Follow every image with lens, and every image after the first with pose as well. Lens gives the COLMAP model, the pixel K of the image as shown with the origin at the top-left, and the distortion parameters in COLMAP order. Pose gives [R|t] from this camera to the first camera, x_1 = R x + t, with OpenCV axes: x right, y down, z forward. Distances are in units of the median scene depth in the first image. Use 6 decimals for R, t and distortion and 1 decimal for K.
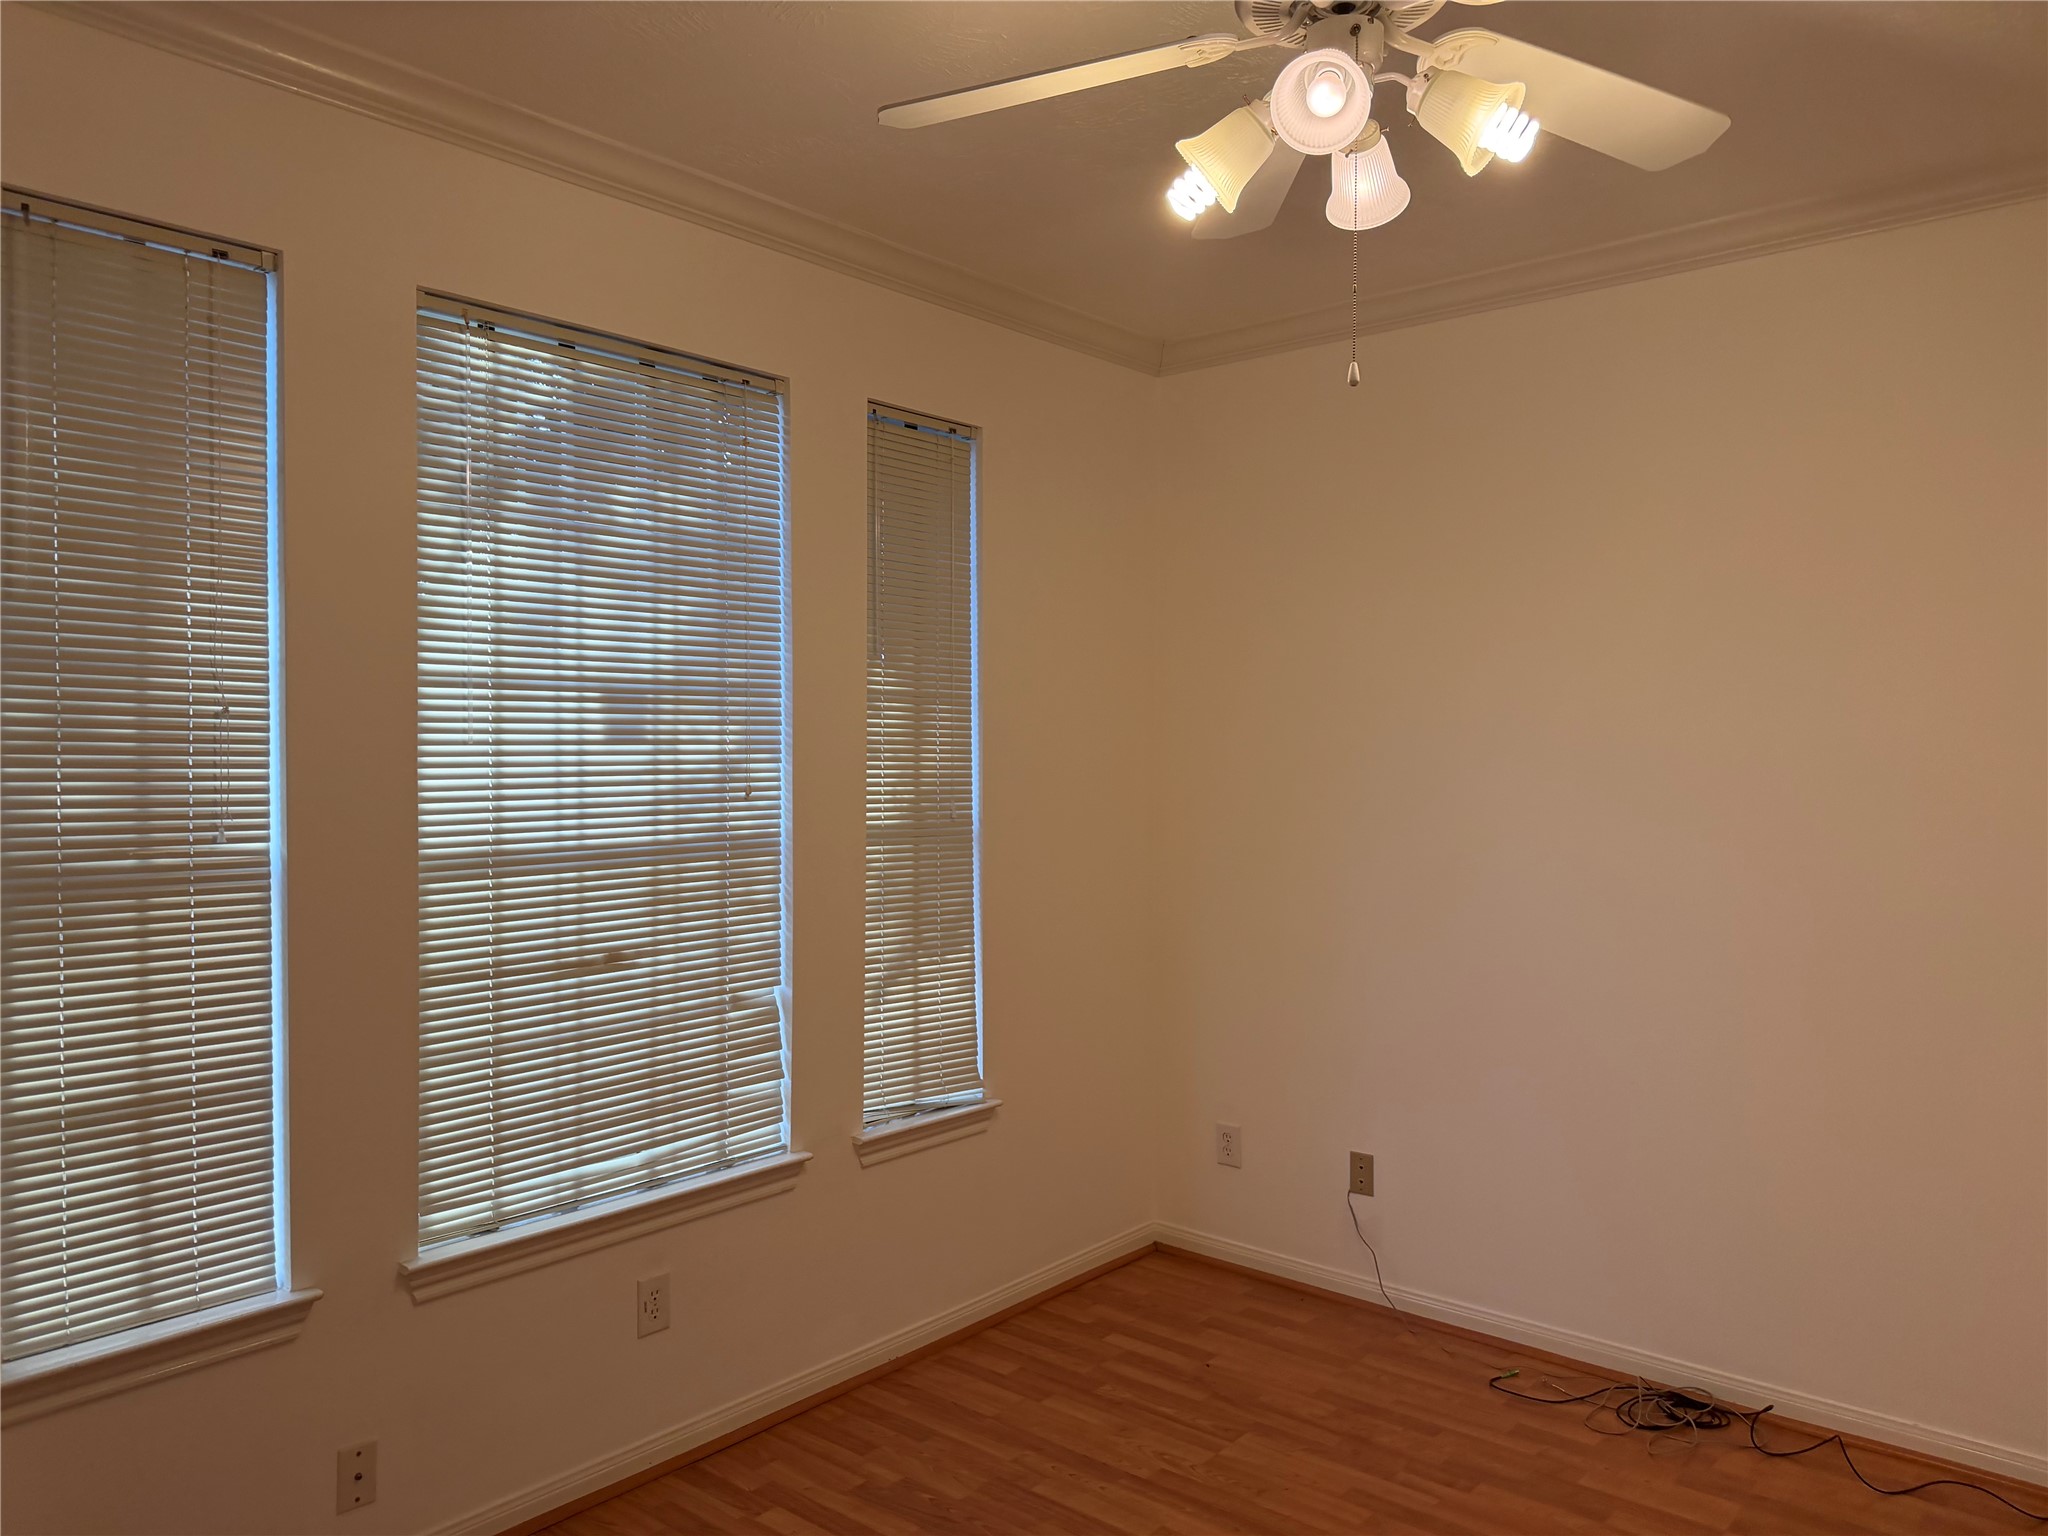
lens RADIAL K [[1460.2, 0, 1020.6], [0, 1460.2, 762.9], [0, 0, 1]] dist [0.052330, -0.055774]
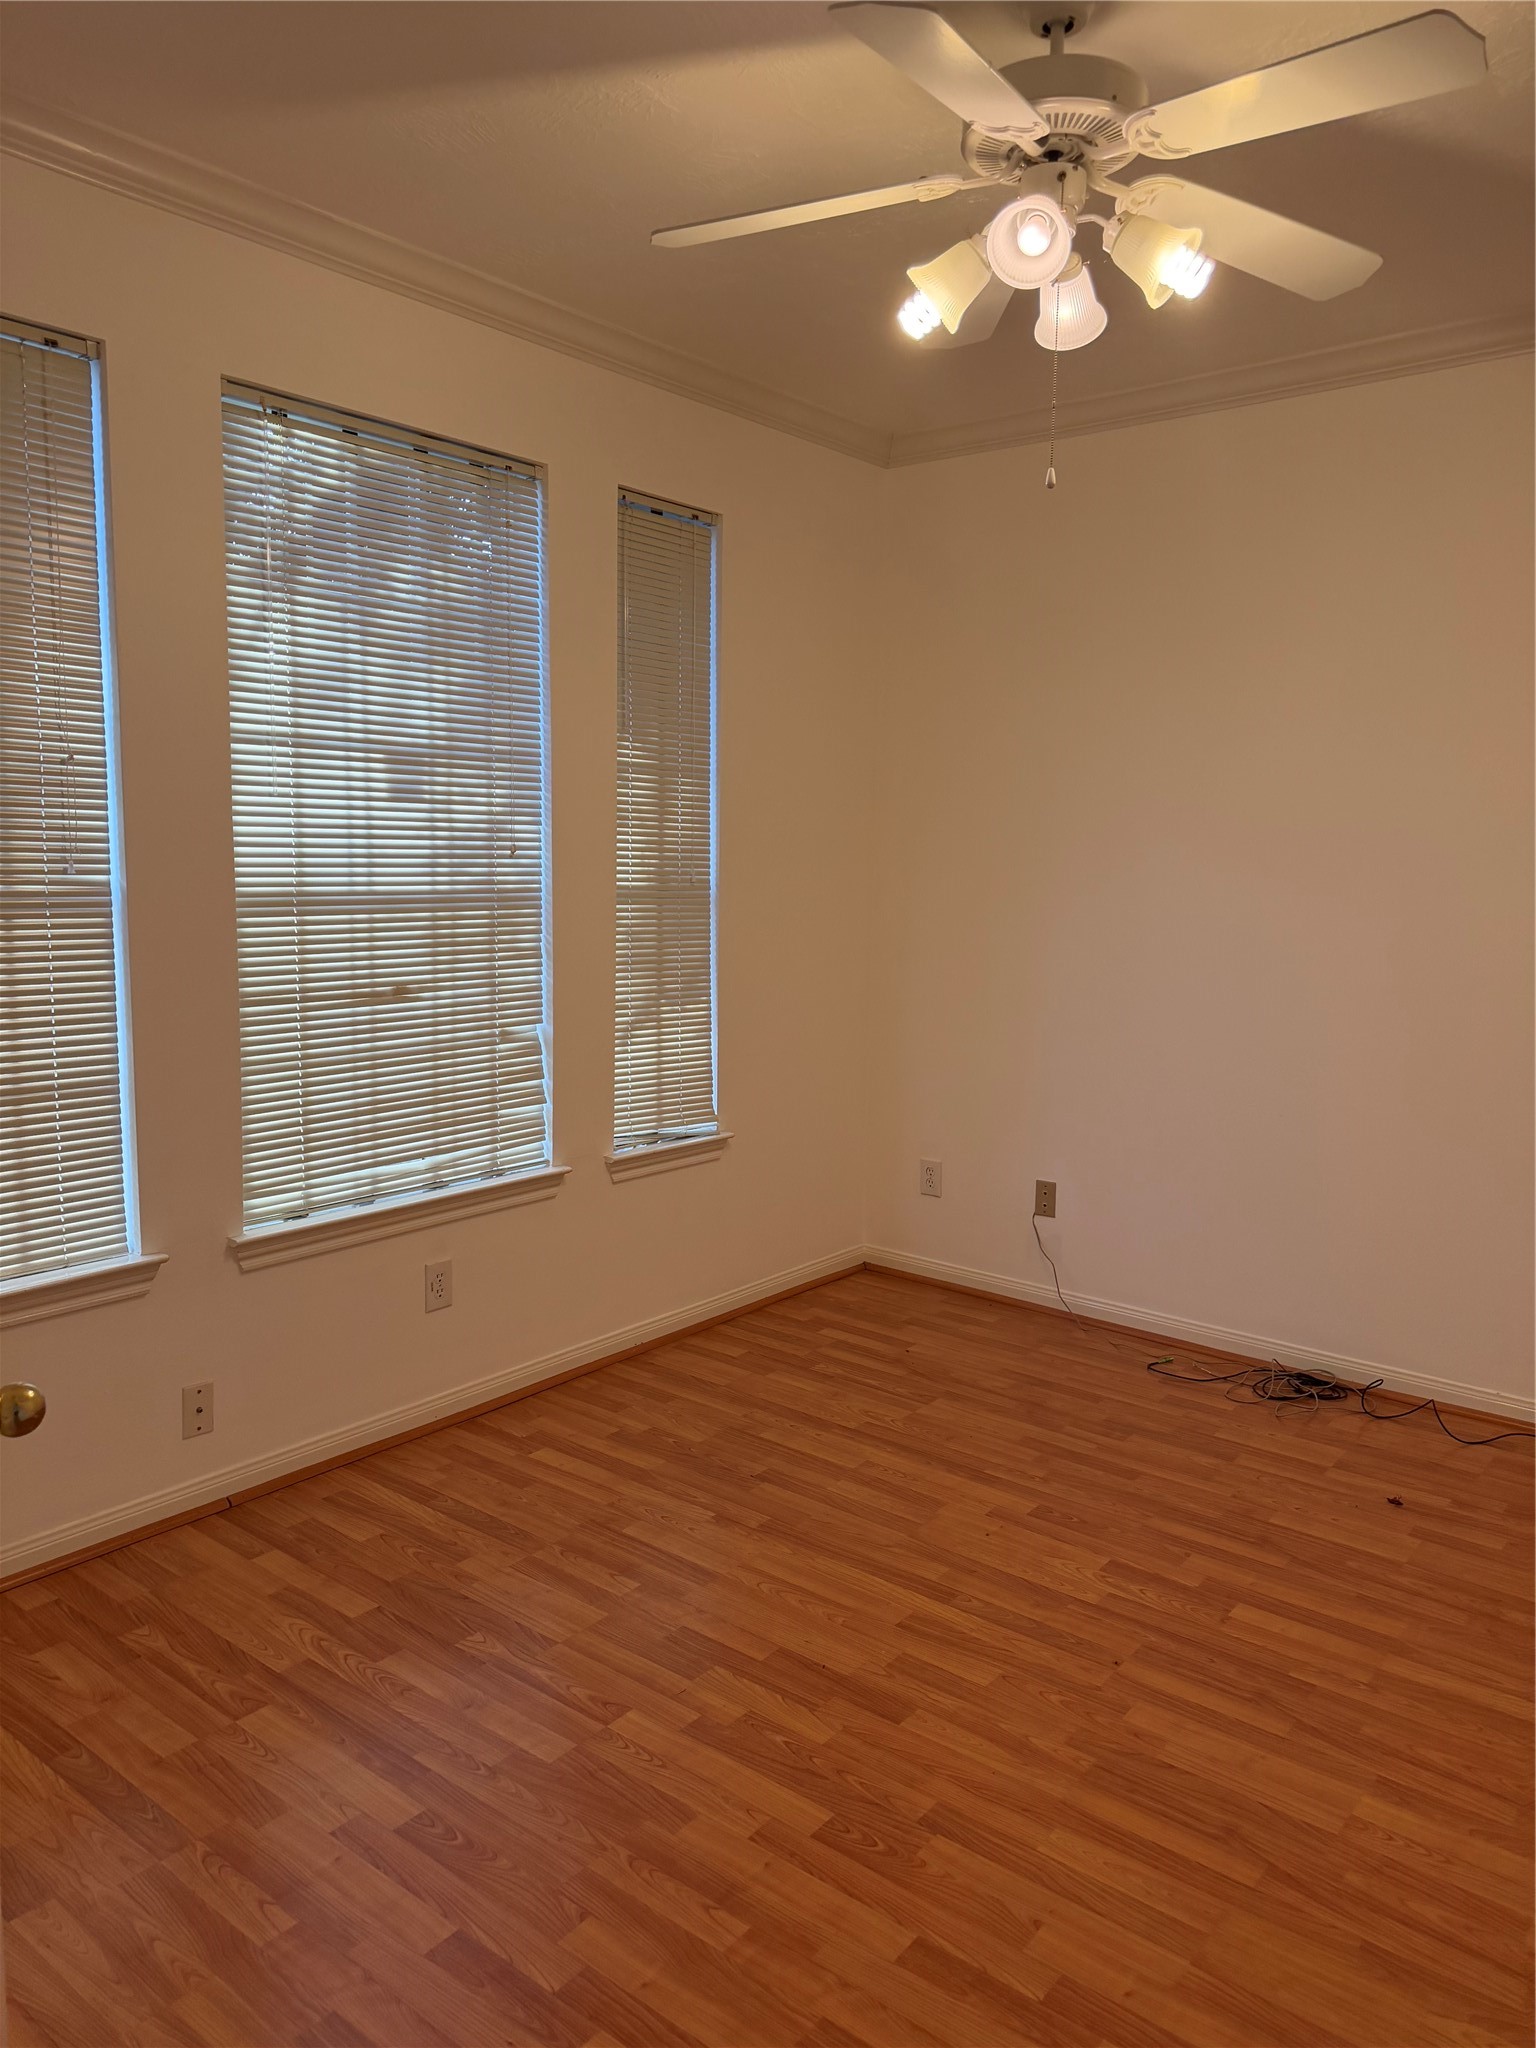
lens RADIAL K [[1460.2, 0, 767.3], [0, 1460.2, 1026.5], [0, 0, 1]] dist [0.052330, -0.055774]
pose [[0.999713, 0.013531, 0.019766, -0.013542], [-0.015630, 0.993784, 0.110220, 0.031598], [-0.018152, -0.110498, 0.993711, -0.148310]]
